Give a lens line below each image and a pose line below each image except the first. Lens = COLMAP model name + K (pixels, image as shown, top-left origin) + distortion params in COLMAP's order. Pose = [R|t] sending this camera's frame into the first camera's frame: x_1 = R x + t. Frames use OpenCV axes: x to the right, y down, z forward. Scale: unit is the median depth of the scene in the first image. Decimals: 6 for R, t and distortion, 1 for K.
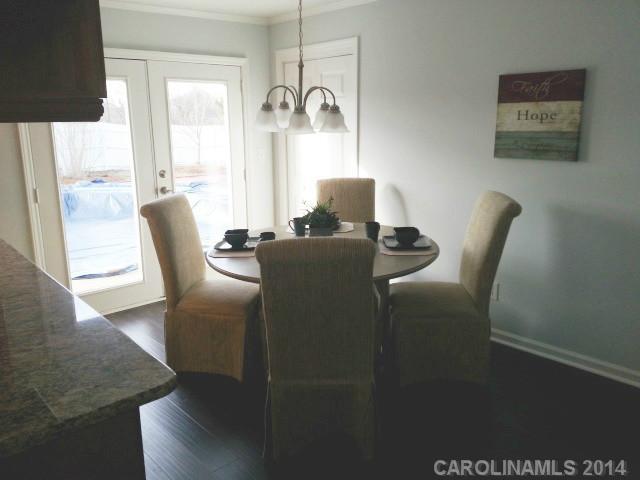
lens RADIAL K [[510.2, 0, 316.5], [0, 510.2, 228.3], [0, 0, 1]] dist [0.094055, -0.144595]
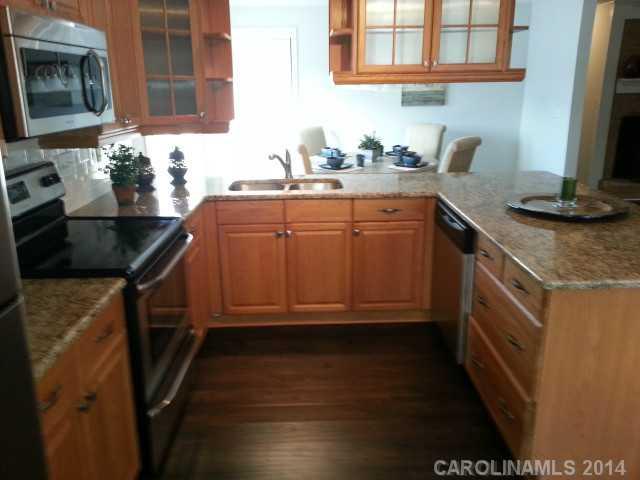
lens RADIAL K [[513.4, 0, 318.0], [0, 513.4, 235.8], [0, 0, 1]] dist [0.050868, -0.067424]
pose [[0.654884, -0.210237, 0.725897, -1.388201], [0.163178, 0.977205, 0.135807, 0.019336], [-0.737902, 0.029513, 0.674262, -0.015512]]
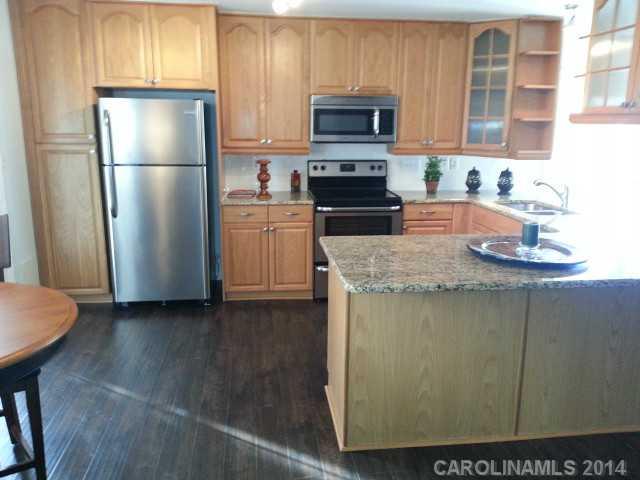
lens RADIAL K [[510.2, 0, 316.5], [0, 510.2, 228.3], [0, 0, 1]] dist [0.094055, -0.144595]
pose [[0.817083, 0.132795, -0.561018, -0.302738], [-0.137222, 0.989940, 0.034468, 0.133701], [0.559951, 0.048821, 0.827086, -0.603352]]
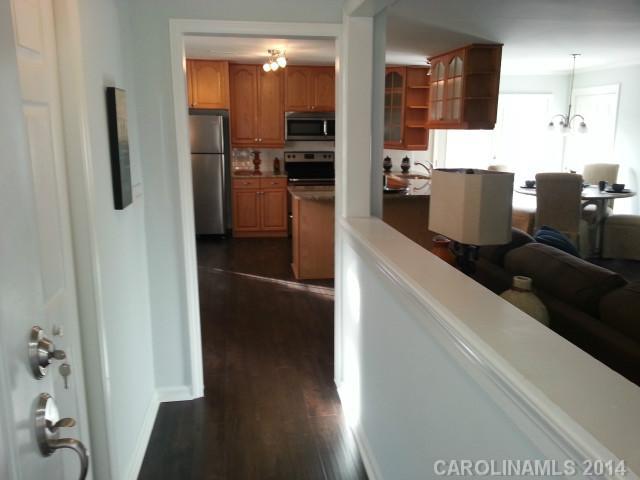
lens RADIAL K [[510.2, 0, 316.5], [0, 510.2, 228.3], [0, 0, 1]] dist [0.094055, -0.144595]
pose [[0.833656, 0.121491, -0.538755, 0.299527], [-0.129635, 0.991296, 0.022947, 0.279984], [0.536854, 0.050711, 0.842150, -1.343212]]
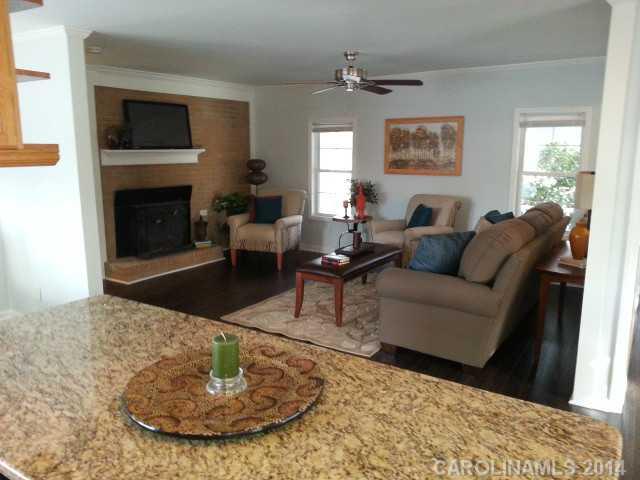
lens RADIAL K [[513.4, 0, 318.0], [0, 513.4, 235.8], [0, 0, 1]] dist [0.050868, -0.067424]
pose [[-0.271209, -0.157452, 0.949555, -0.940482], [0.204167, 0.954670, 0.216614, -0.068393], [-0.940618, 0.252616, -0.226768, 0.255960]]
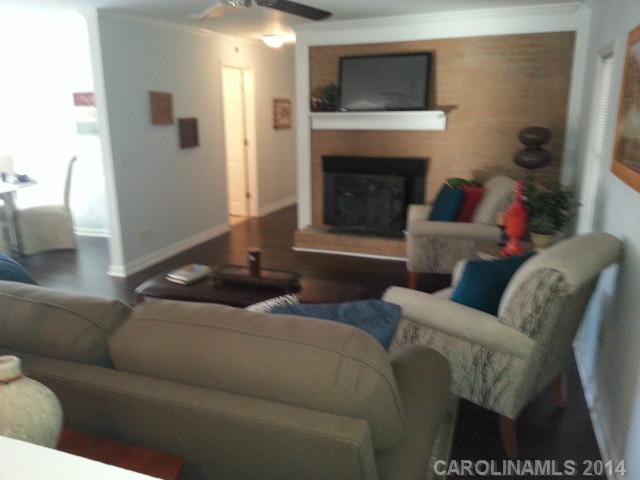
lens RADIAL K [[510.2, 0, 316.5], [0, 510.2, 228.3], [0, 0, 1]] dist [0.094055, -0.144595]
pose [[0.880637, -0.100862, 0.462931, 0.217457], [0.096671, 0.994774, 0.032841, 0.234173], [-0.463824, 0.015831, 0.885786, -1.138022]]
